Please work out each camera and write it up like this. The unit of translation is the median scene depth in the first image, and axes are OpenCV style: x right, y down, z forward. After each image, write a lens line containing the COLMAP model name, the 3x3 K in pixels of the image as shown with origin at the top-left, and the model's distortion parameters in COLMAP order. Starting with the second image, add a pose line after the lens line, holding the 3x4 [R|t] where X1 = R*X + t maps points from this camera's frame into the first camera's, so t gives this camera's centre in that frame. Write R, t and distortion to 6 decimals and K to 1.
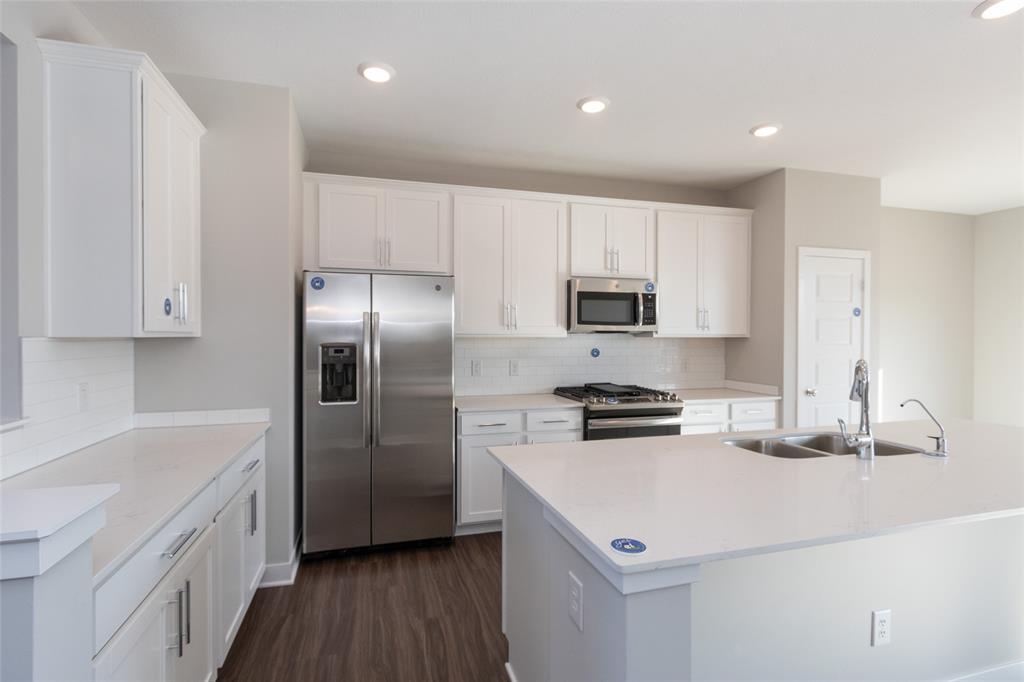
lens RADIAL K [[478.8, 0, 510.9], [0, 478.8, 339.3], [0, 0, 1]] dist [0.011065, -0.001129]
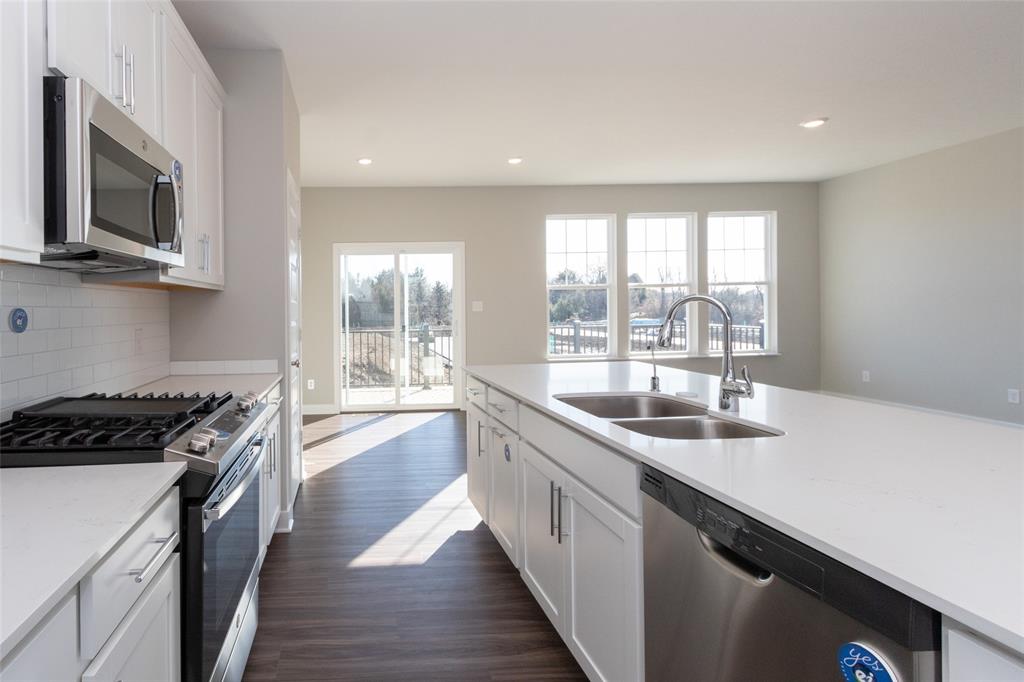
lens RADIAL K [[517.4, 0, 377.6], [0, 517.4, 309.5], [0, 0, 1]] dist [-0.004849, -0.001257]
pose [[0.208865, -0.006773, 0.977921, -0.143213], [0.020735, 0.999782, 0.002496, 0.026028], [-0.977725, 0.019756, 0.208960, 0.699855]]
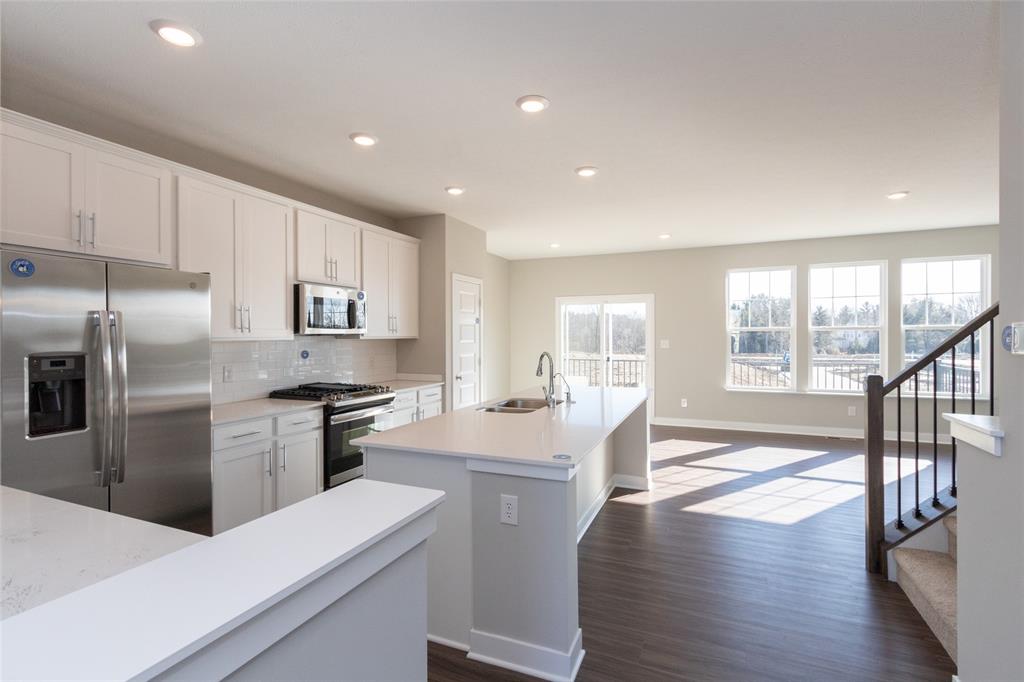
lens RADIAL K [[478.8, 0, 508.6], [0, 478.8, 334.1], [0, 0, 1]] dist [0.011065, -0.001129]
pose [[0.631209, -0.000939, 0.775612, -0.366683], [0.006728, 0.999968, -0.004266, -0.009004], [-0.775583, 0.007911, 0.631195, 0.005487]]
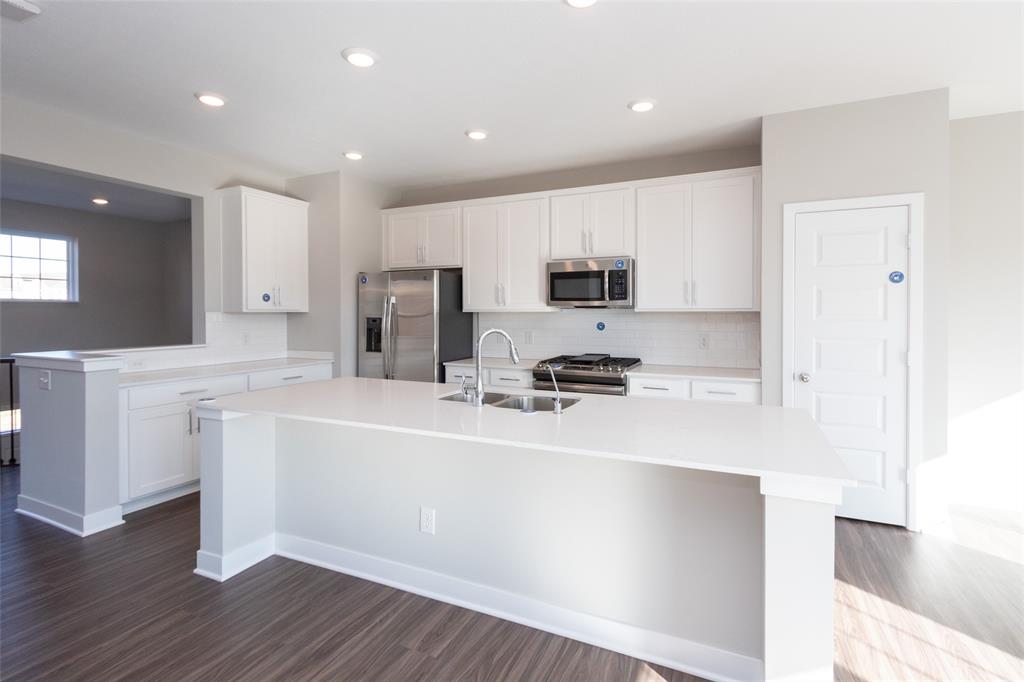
lens RADIAL K [[478.8, 0, 530.5], [0, 478.8, 319.0], [0, 0, 1]] dist [0.011065, -0.001129]
pose [[0.779196, 0.005405, -0.626757, 0.776758], [-0.002522, 0.999982, 0.005488, 0.006312], [0.626775, -0.002695, 0.779195, 0.058874]]
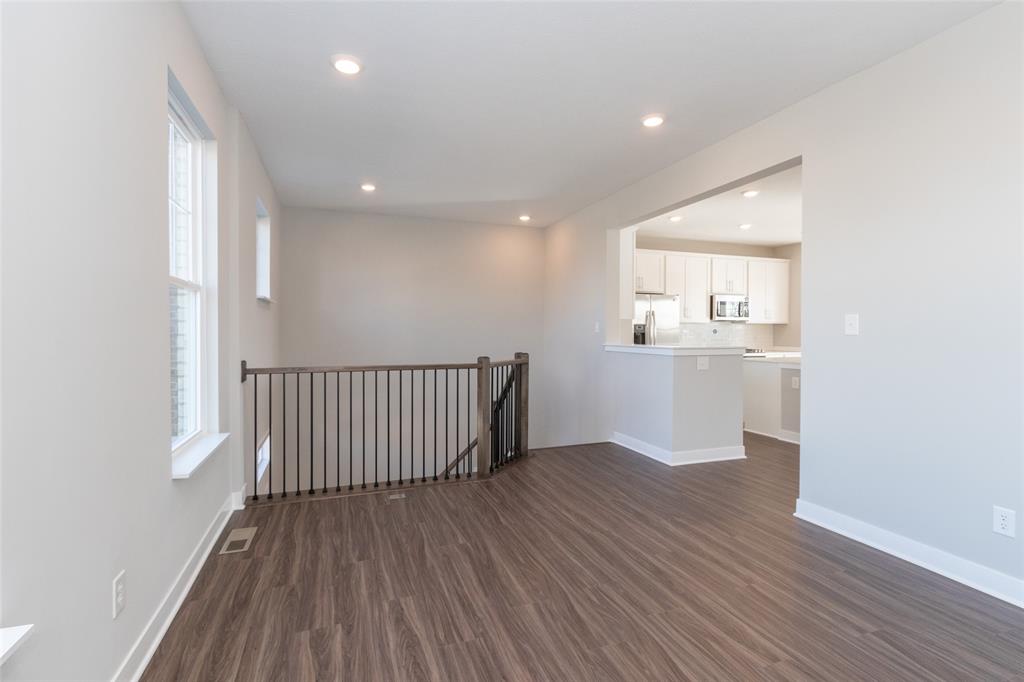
lens RADIAL K [[478.8, 0, 510.9], [0, 478.8, 332.6], [0, 0, 1]] dist [0.011065, -0.001129]
pose [[0.995821, 0.004133, 0.091238, -0.885311], [-0.004246, 0.999990, 0.001049, 0.037438], [-0.091232, -0.001432, 0.995829, -0.938263]]
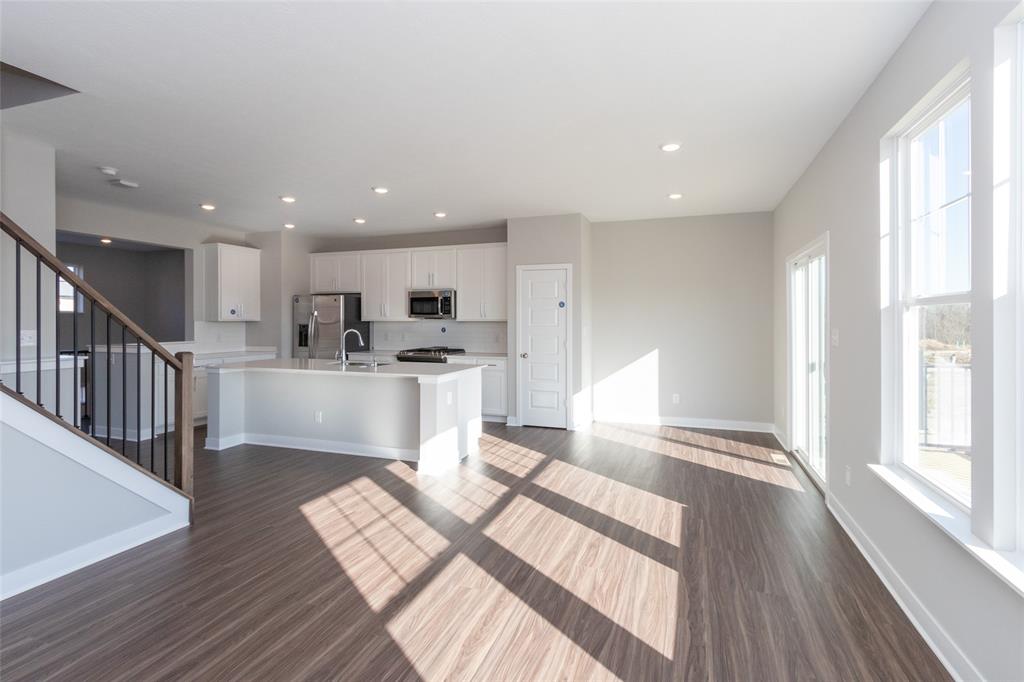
lens RADIAL K [[478.8, 0, 520.7], [0, 478.8, 324.1], [0, 0, 1]] dist [0.011065, -0.001129]
pose [[0.818085, 0.002127, -0.575094, 1.530407], [-0.003160, 0.999995, -0.000796, 0.007540], [0.575089, 0.002468, 0.818087, -0.318373]]
